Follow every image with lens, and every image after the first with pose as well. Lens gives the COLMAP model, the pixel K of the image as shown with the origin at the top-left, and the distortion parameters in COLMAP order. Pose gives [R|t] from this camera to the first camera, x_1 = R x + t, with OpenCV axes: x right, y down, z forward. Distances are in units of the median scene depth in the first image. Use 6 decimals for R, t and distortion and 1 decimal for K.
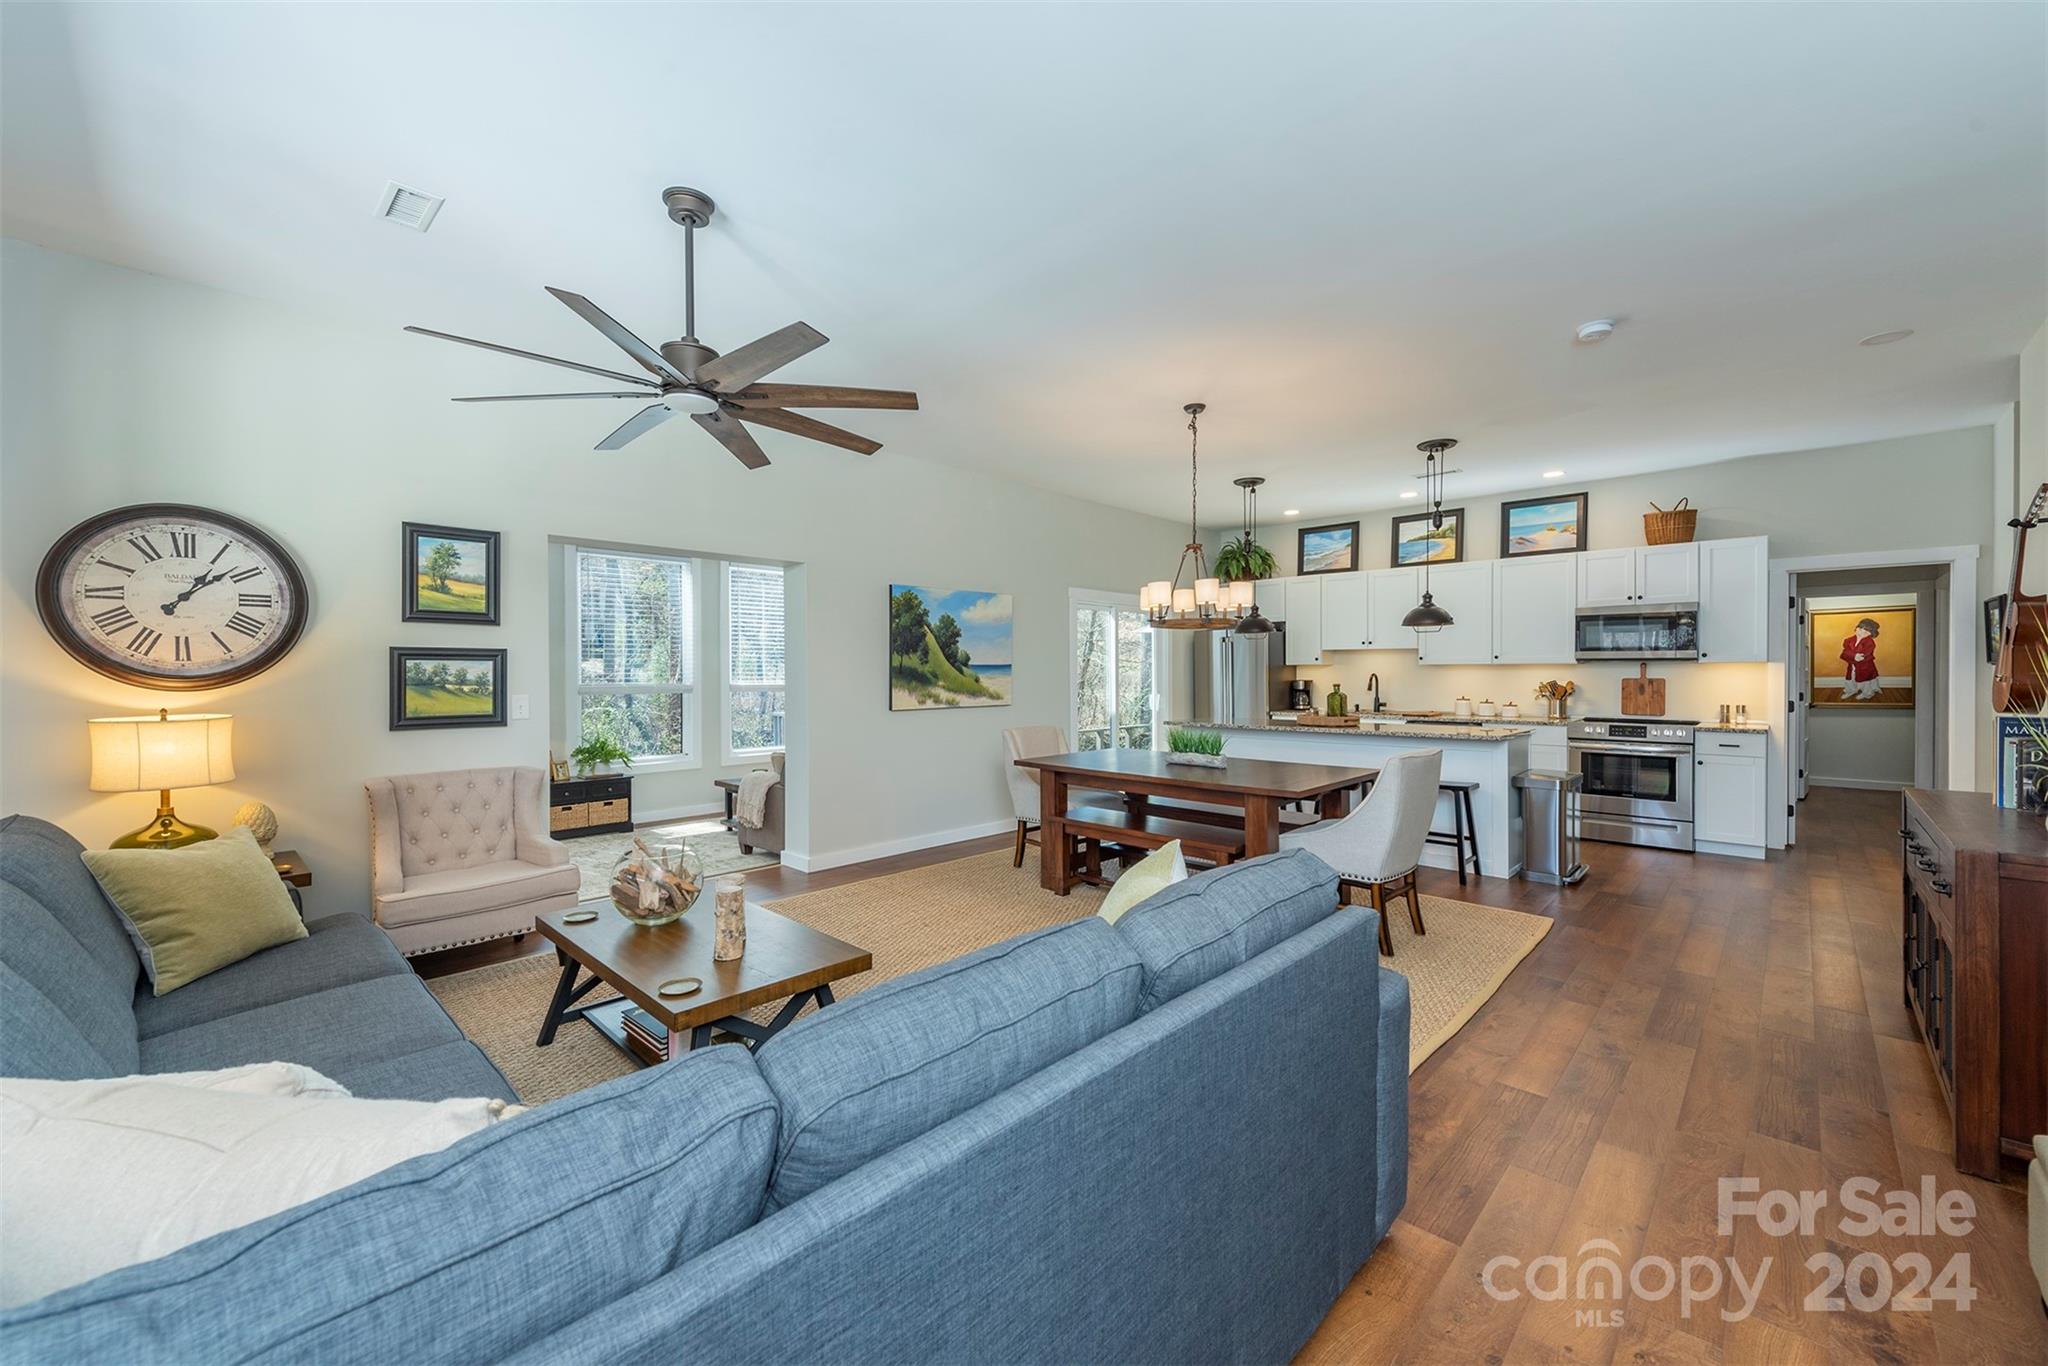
lens RADIAL K [[810.9, 0, 1023.2], [0, 810.9, 678.5], [0, 0, 1]] dist [0.010787, -0.000468]
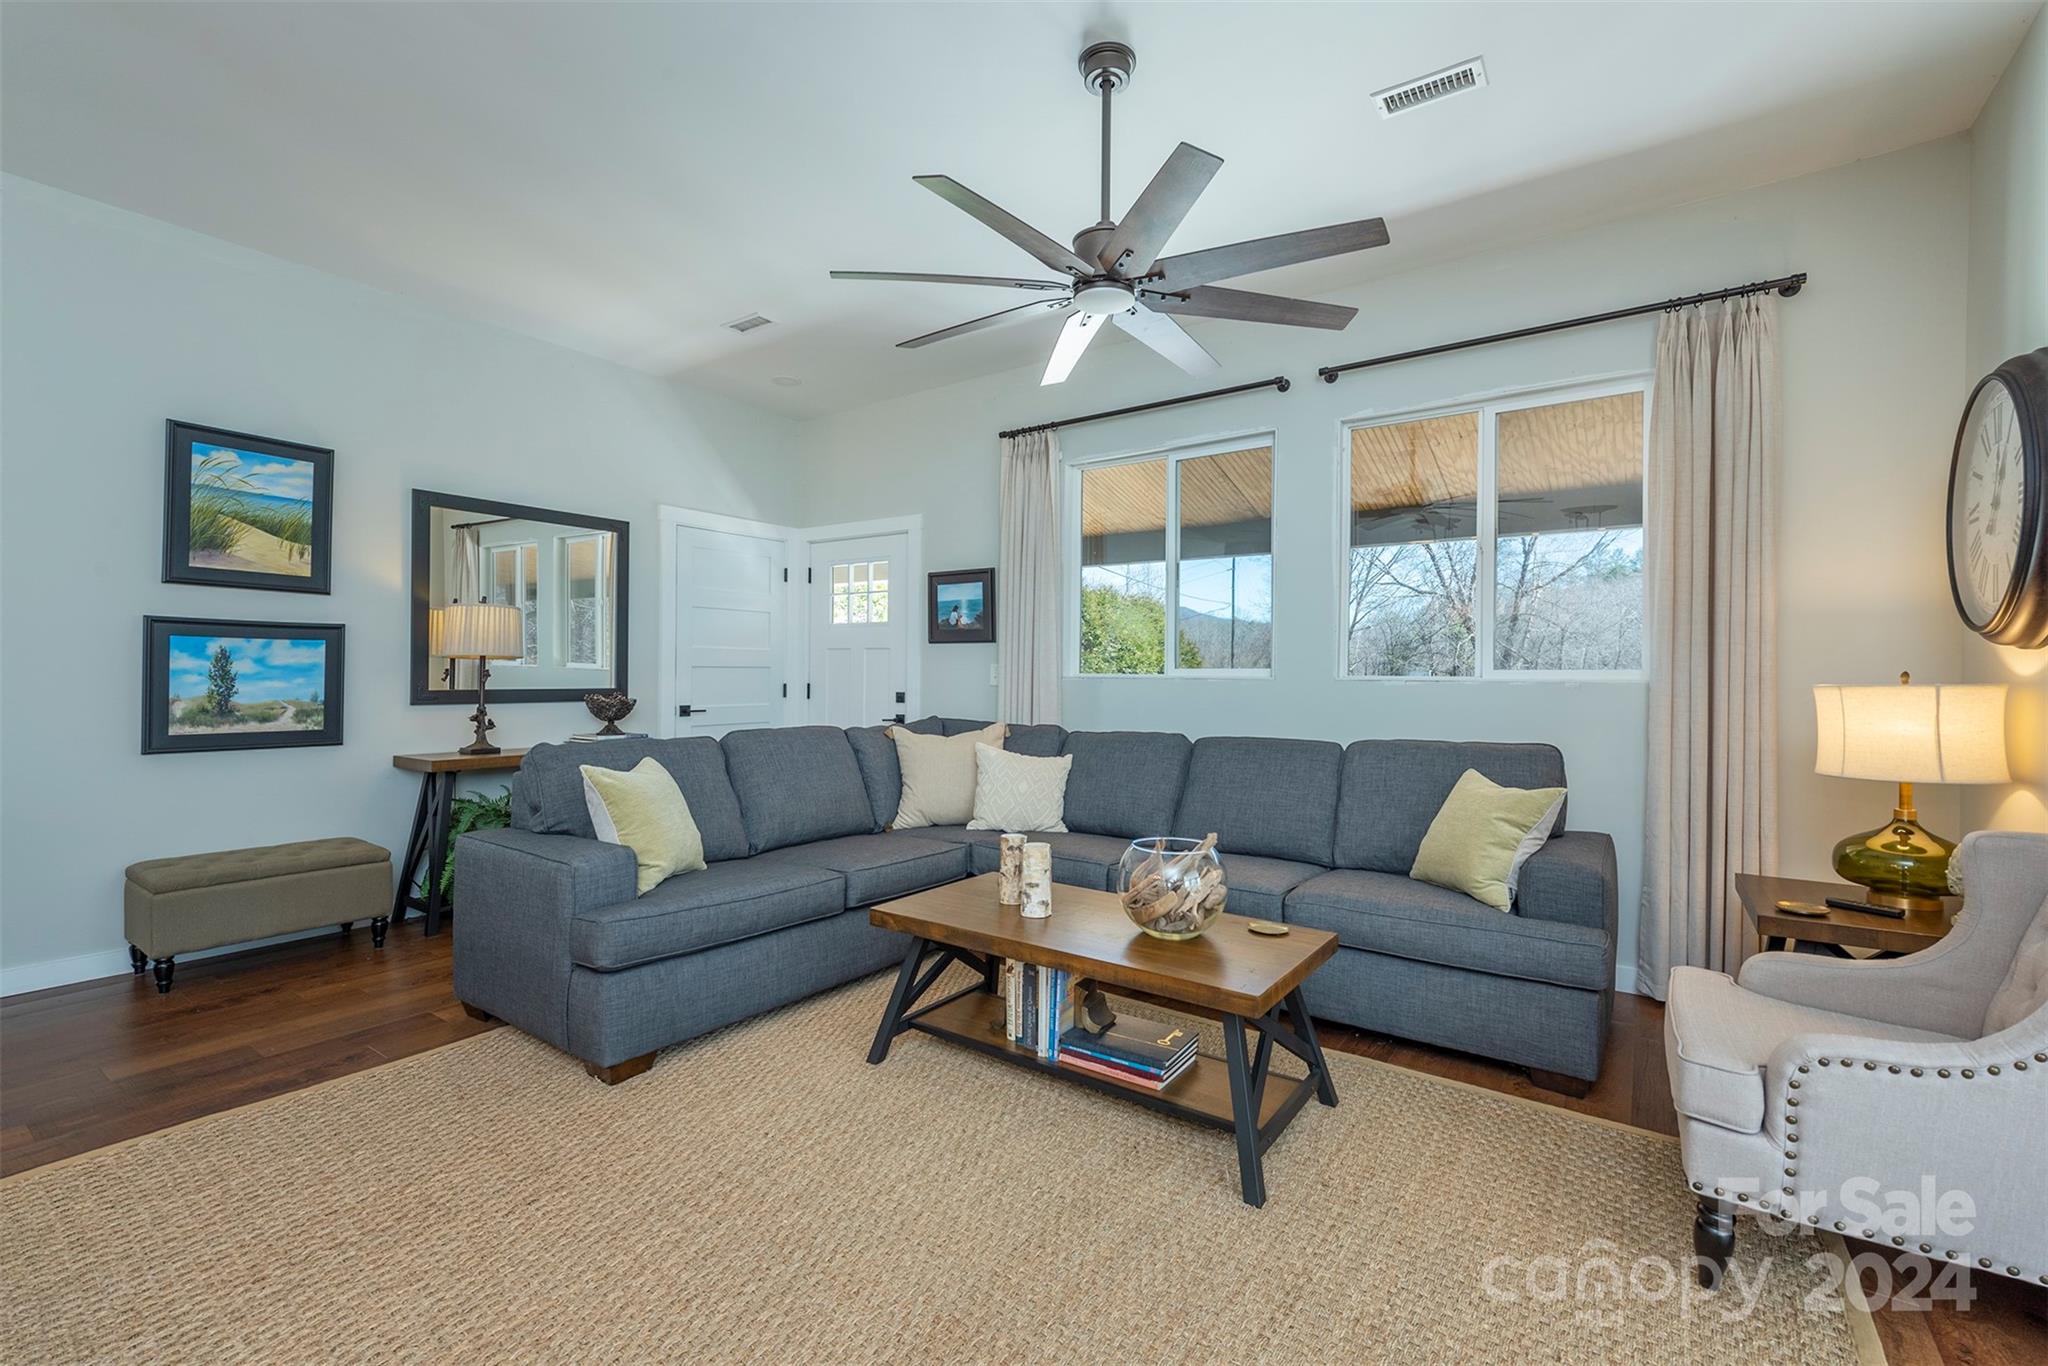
lens RADIAL K [[886.5, 0, 1022.2], [0, 886.5, 673.0], [0, 0, 1]] dist [0.010744, -0.000780]
pose [[-0.989707, -0.007118, -0.142933, -0.087067], [-0.008178, 0.999943, 0.006826, 0.020075], [0.142876, 0.007924, -0.989709, 0.883314]]
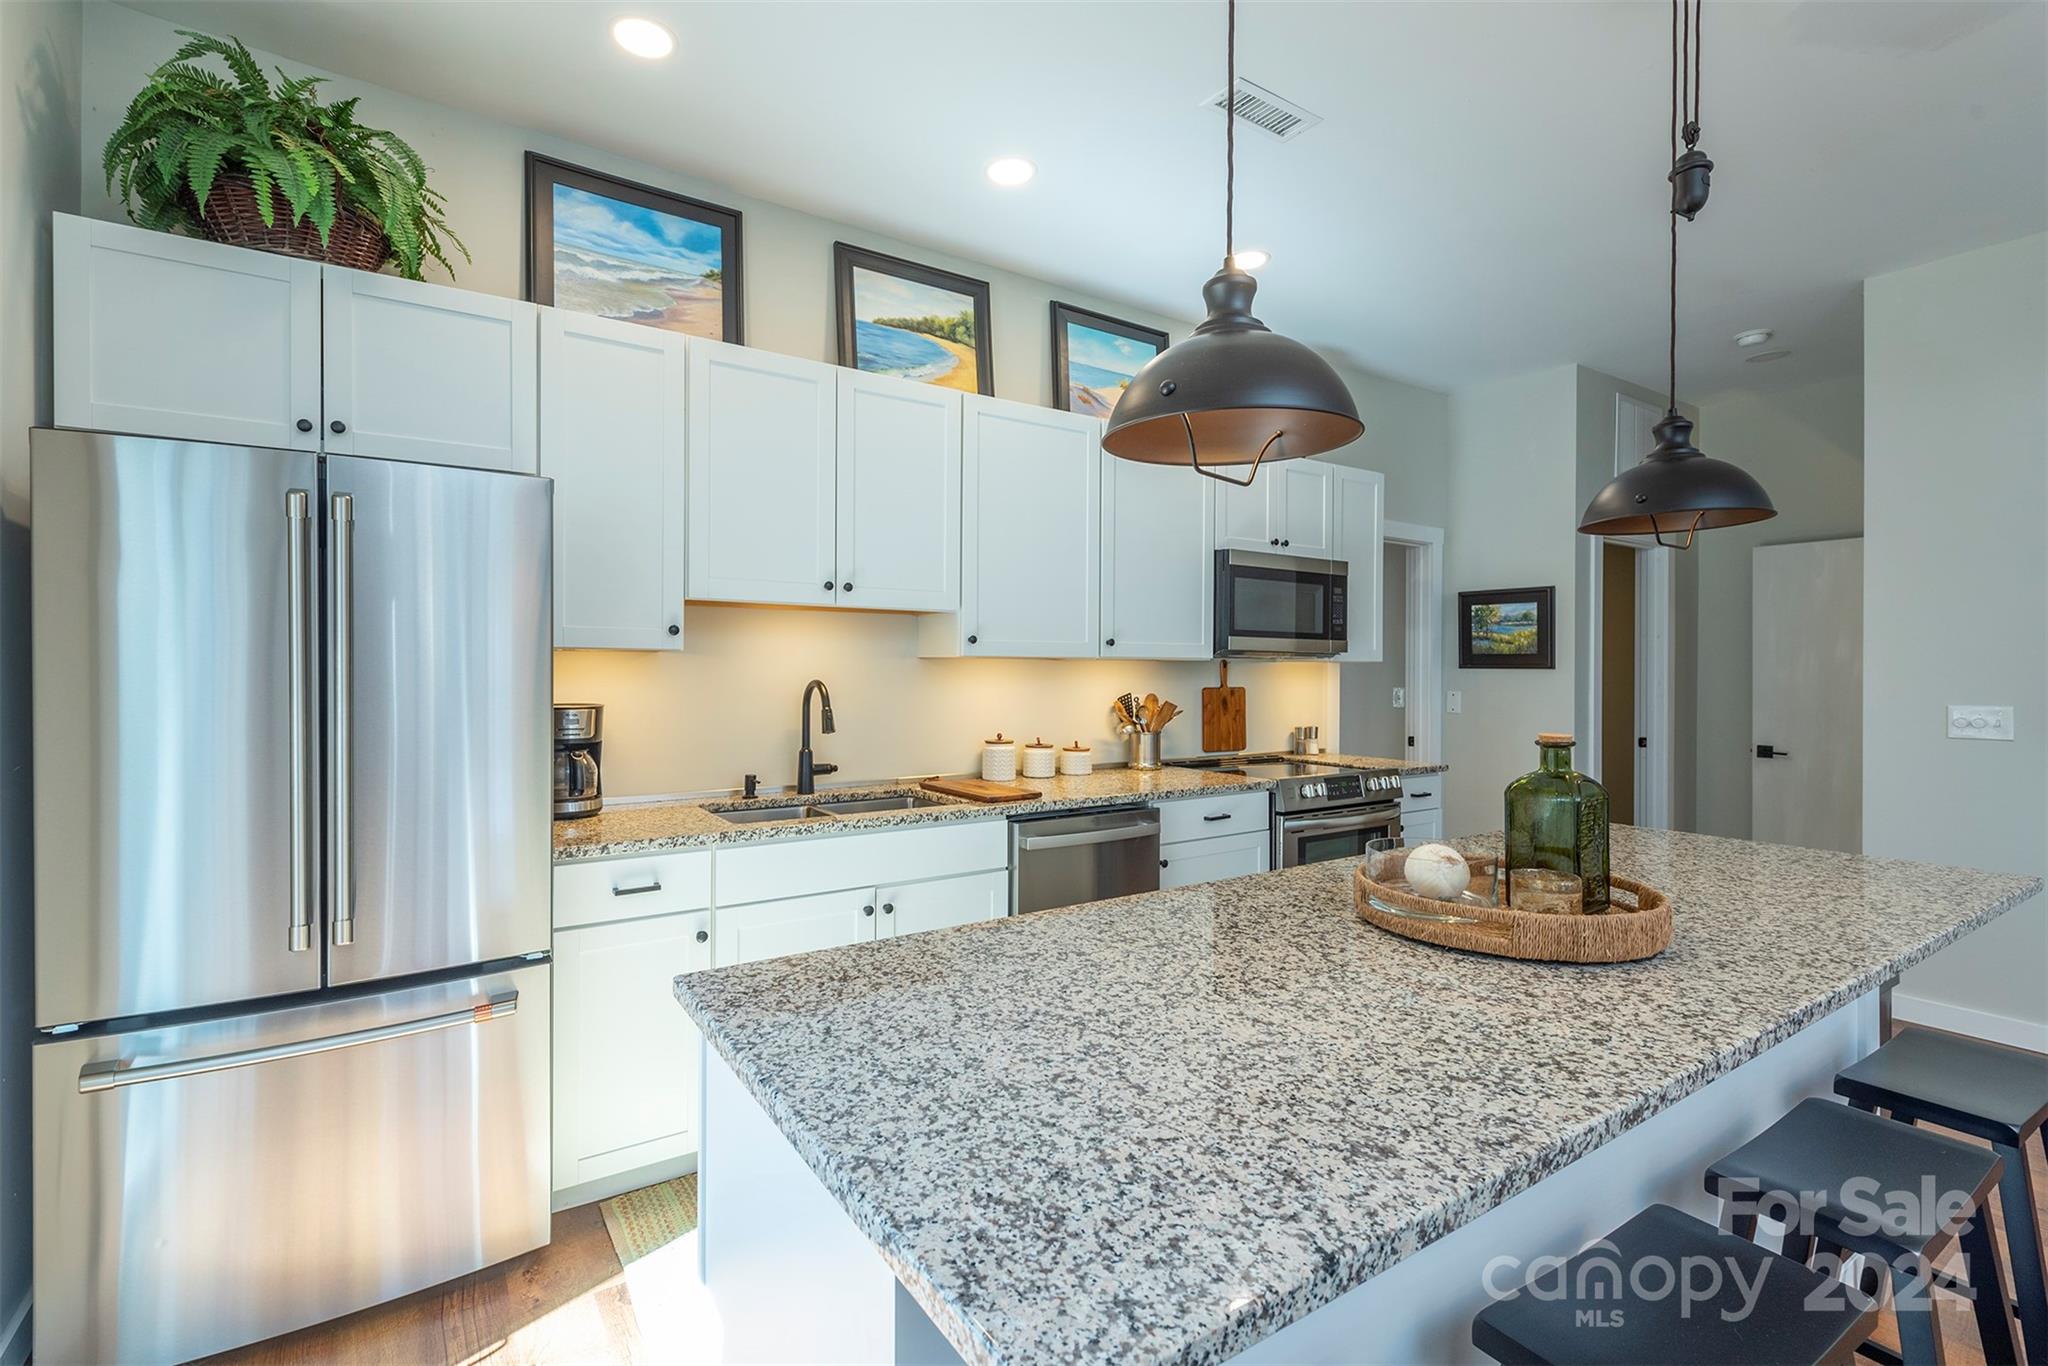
lens RADIAL K [[909.8, 0, 990.9], [0, 909.8, 670.3], [0, 0, 1]] dist [0.012961, -0.000513]
pose [[0.237032, 0.003713, 0.971495, 0.111257], [0.003196, 0.999984, -0.004602, -0.010527], [-0.971496, 0.004196, 0.237017, 1.131880]]
